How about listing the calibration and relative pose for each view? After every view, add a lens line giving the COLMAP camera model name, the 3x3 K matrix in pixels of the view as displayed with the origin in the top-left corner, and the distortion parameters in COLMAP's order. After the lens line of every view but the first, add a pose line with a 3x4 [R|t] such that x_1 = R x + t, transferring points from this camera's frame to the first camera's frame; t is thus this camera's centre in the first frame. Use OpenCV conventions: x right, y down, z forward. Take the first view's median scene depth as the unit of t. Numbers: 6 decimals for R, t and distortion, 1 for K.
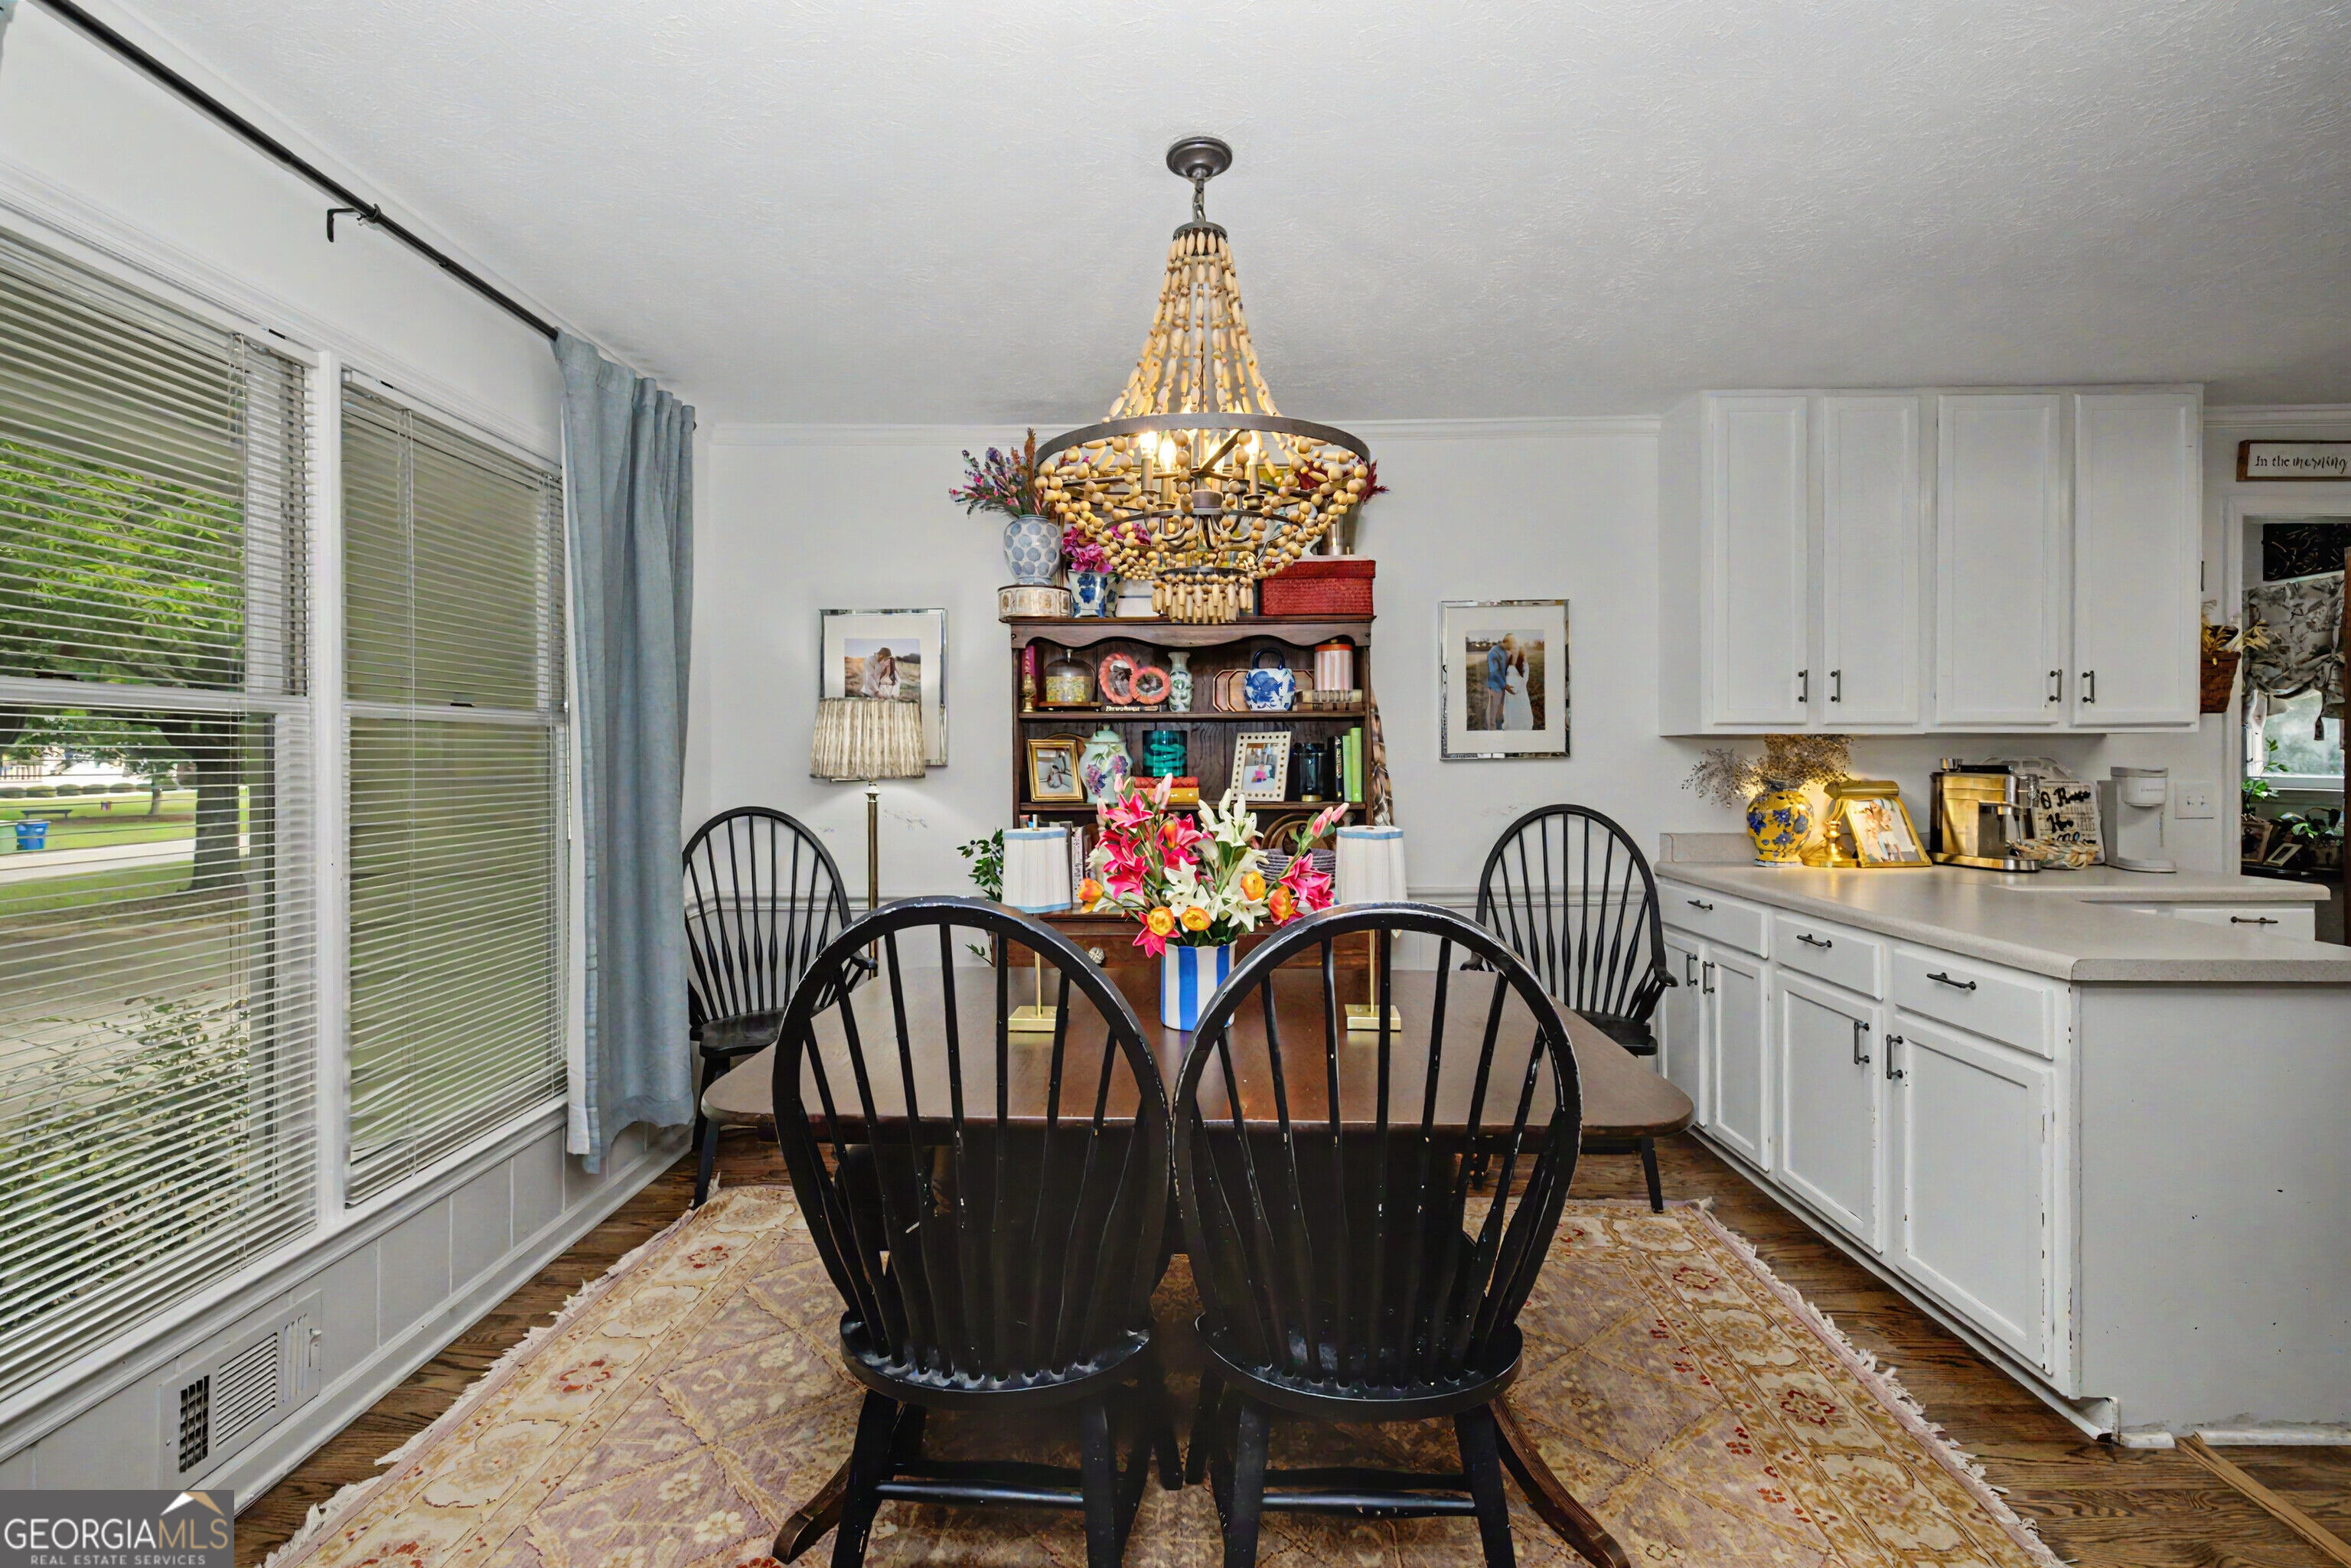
lens RADIAL K [[1019.8, 0, 1165.9], [0, 1019.8, 762.1], [0, 0, 1]] dist [0.001553, 0.000321]
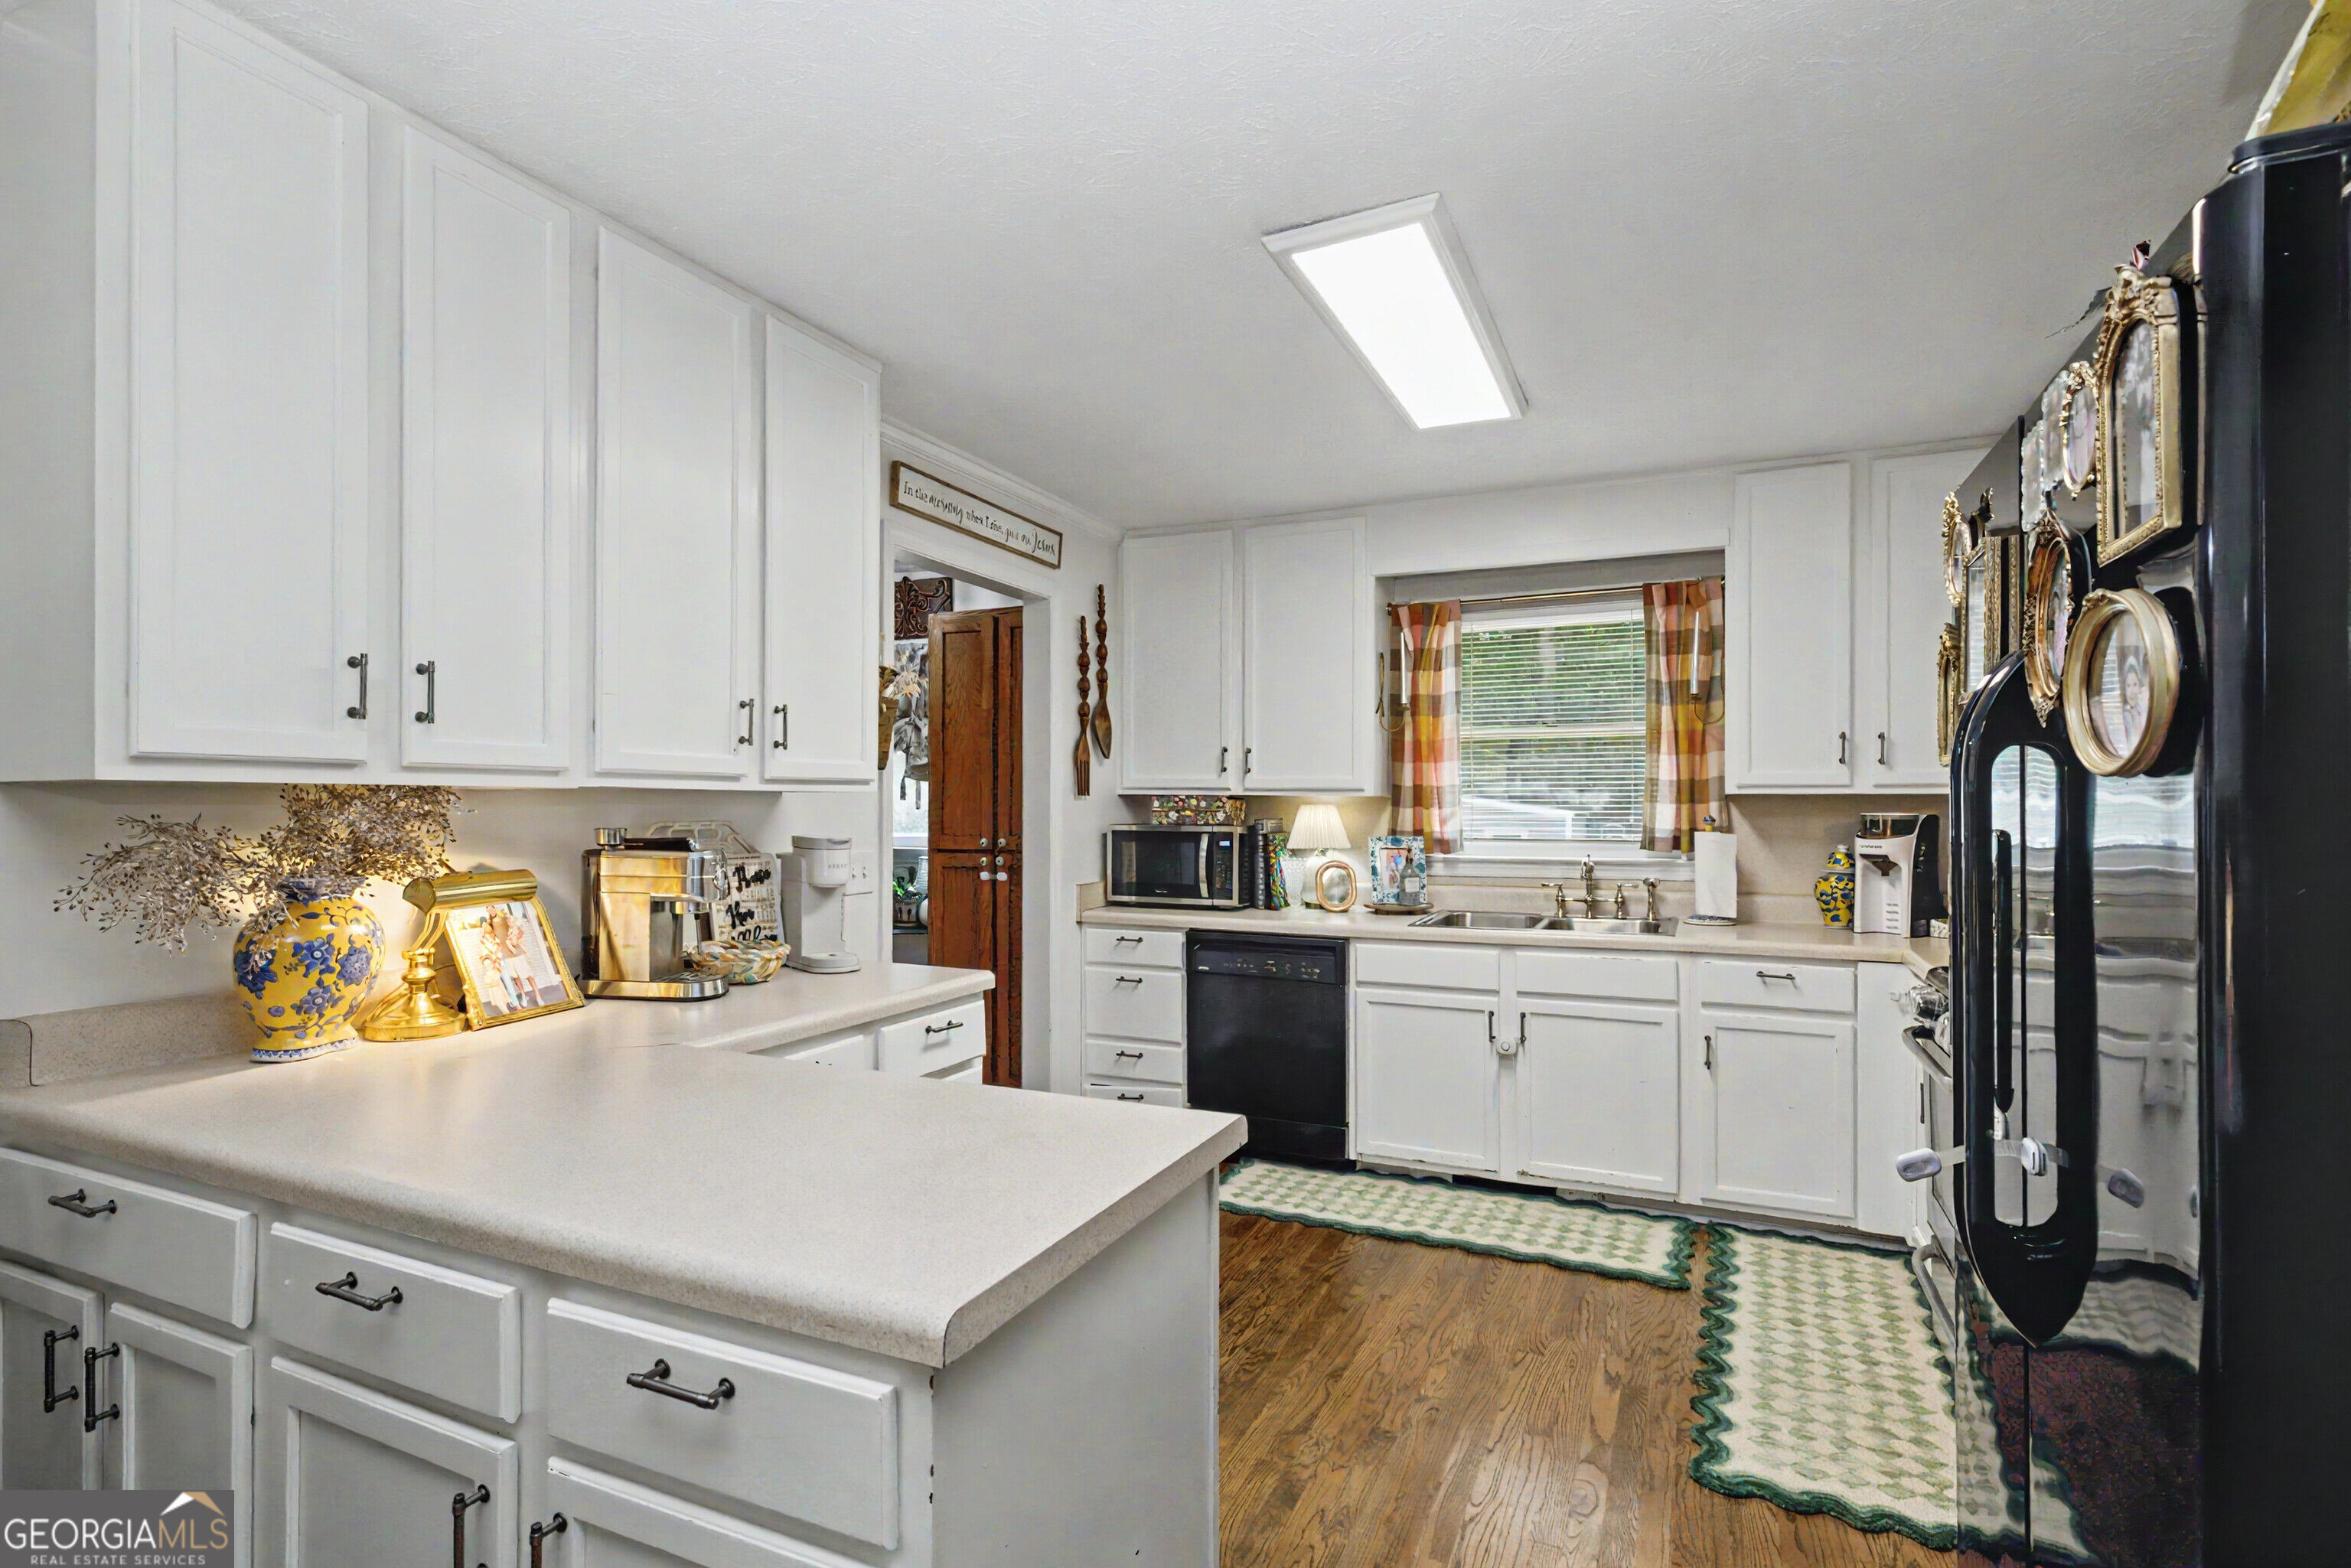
lens RADIAL K [[1135.4, 0, 1173.0], [0, 1135.4, 798.2], [0, 0, 1]] dist [0.000864, 0.000263]
pose [[0.408243, 0.008882, 0.912830, 0.273970], [0.004098, 0.999925, -0.011562, -0.012498], [-0.912864, 0.008461, 0.408176, 0.402236]]
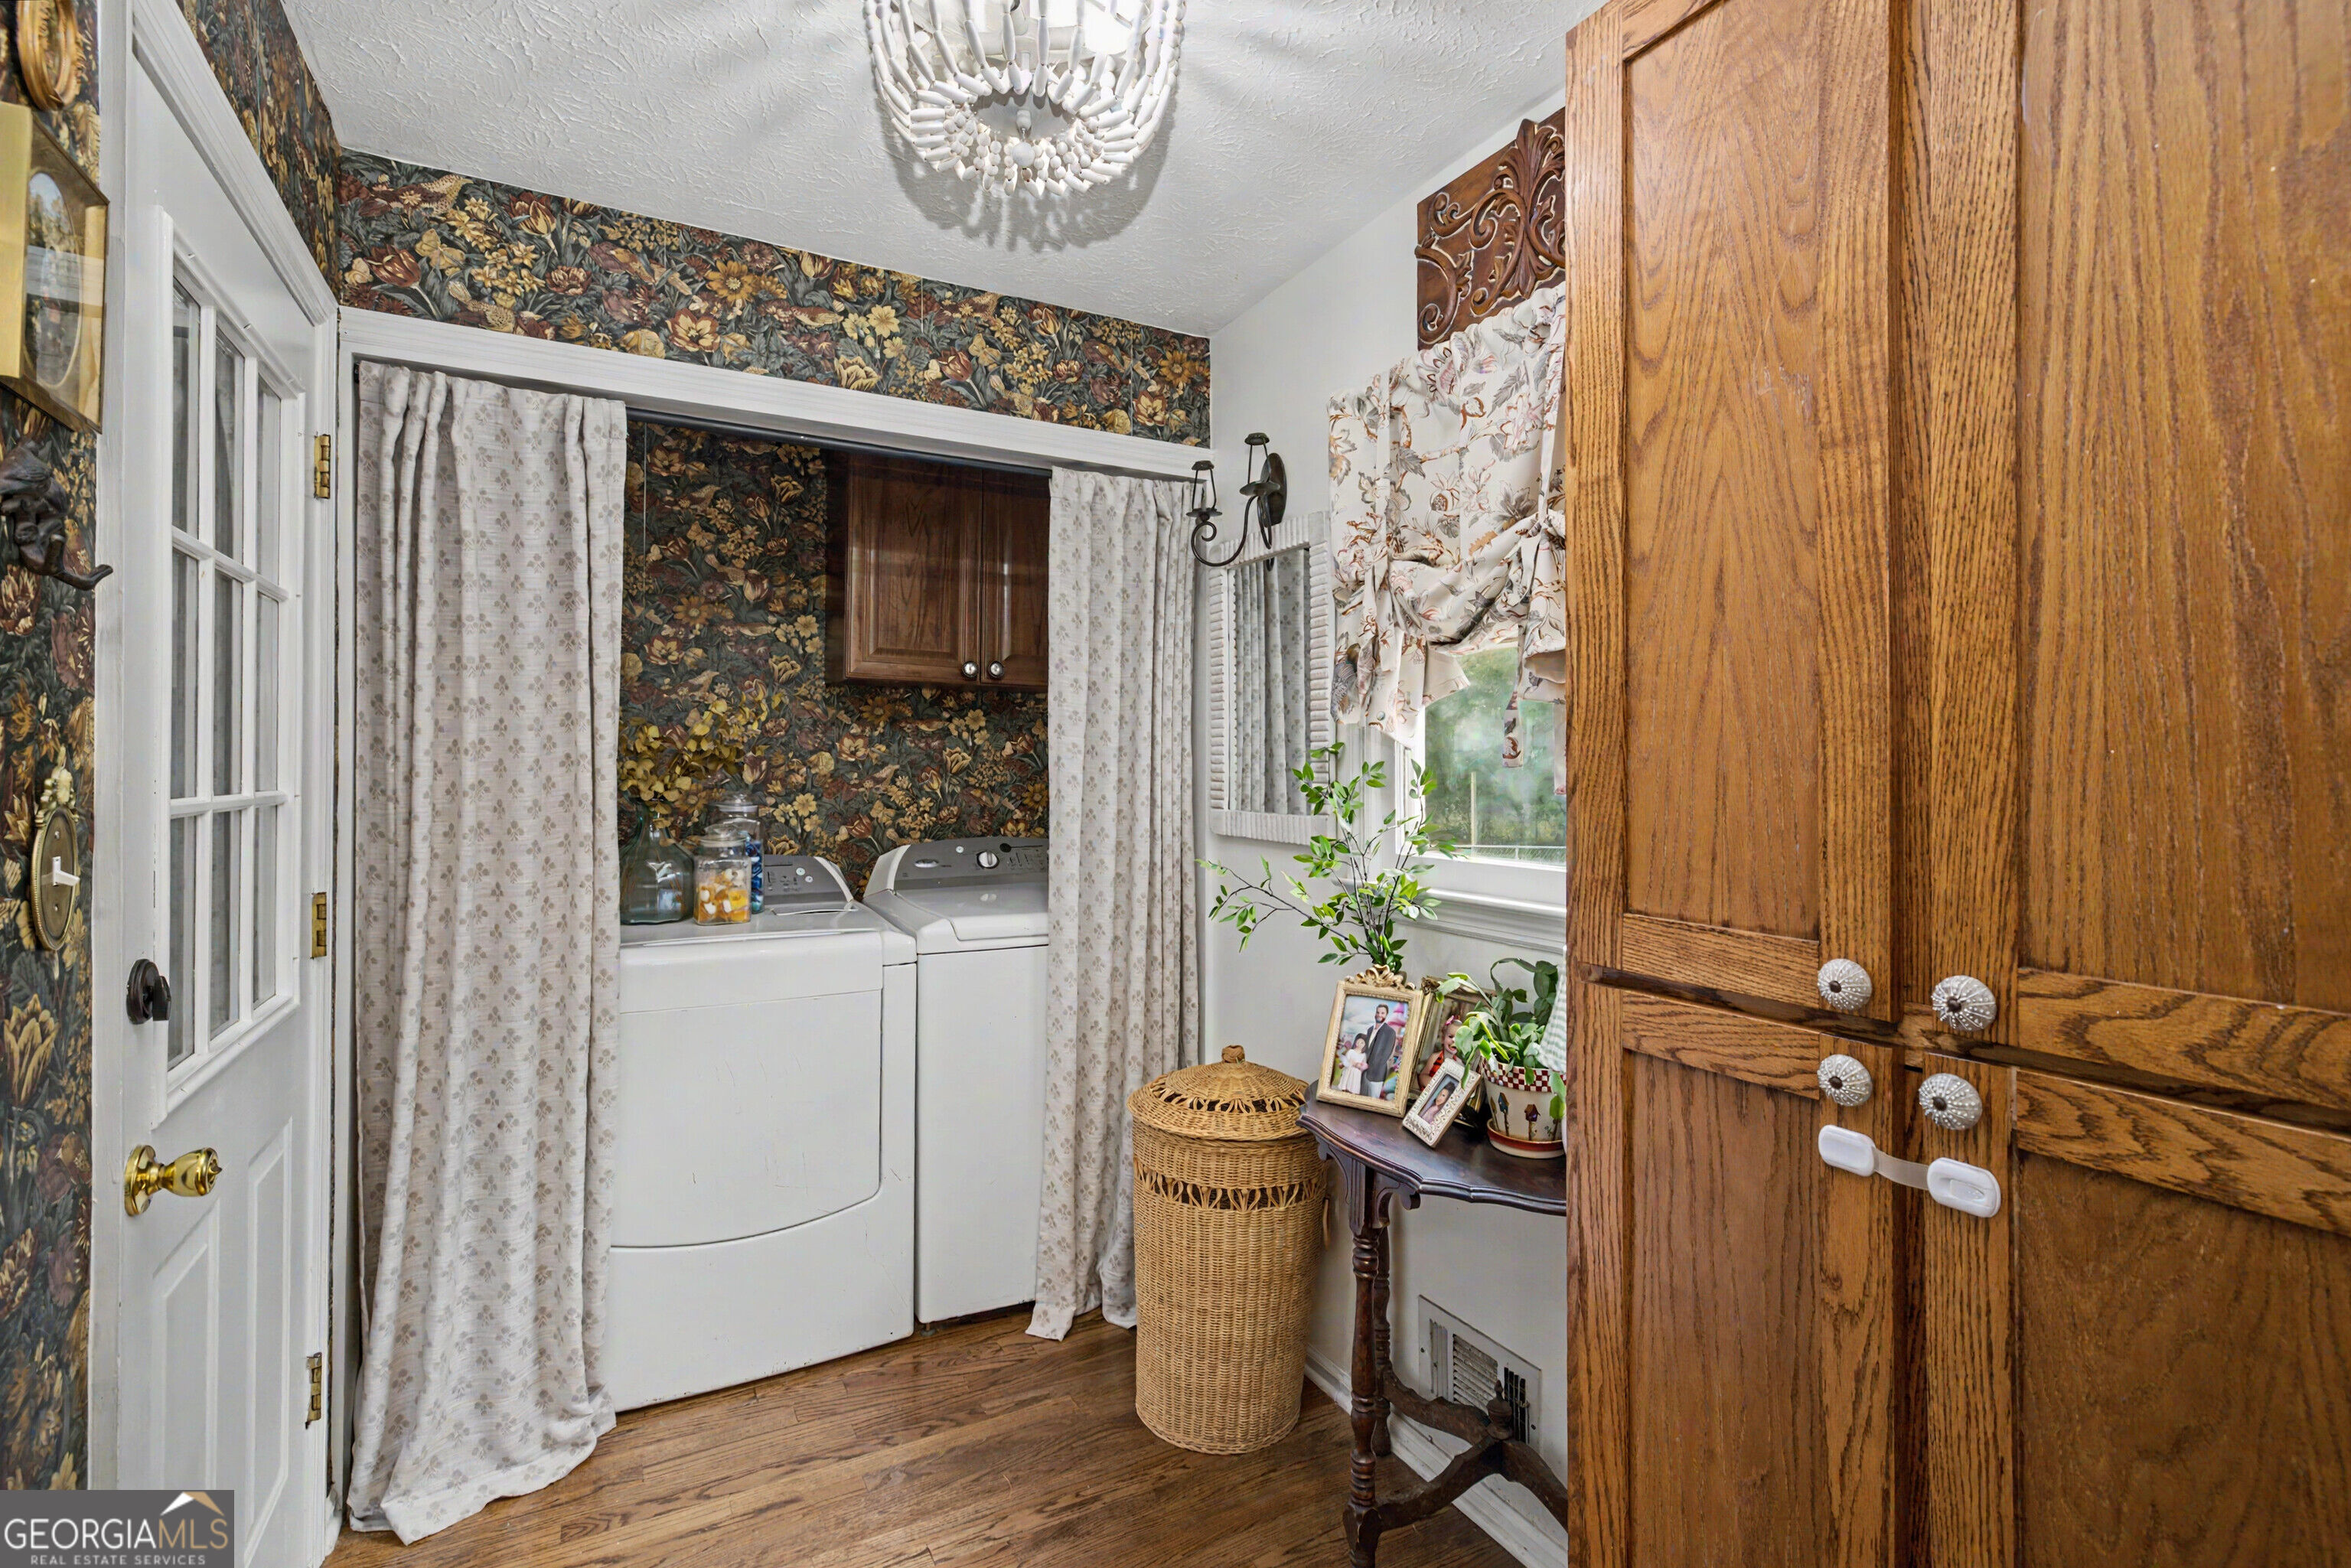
lens RADIAL K [[1071.1, 0, 1172.3], [0, 1071.1, 768.7], [0, 0, 1]] dist [0.000605, 0.000032]
pose [[0.872372, 0.008400, 0.488770, 1.204846], [-0.001743, 0.999899, -0.014074, -0.022495], [-0.488839, 0.011426, 0.872299, 1.050185]]
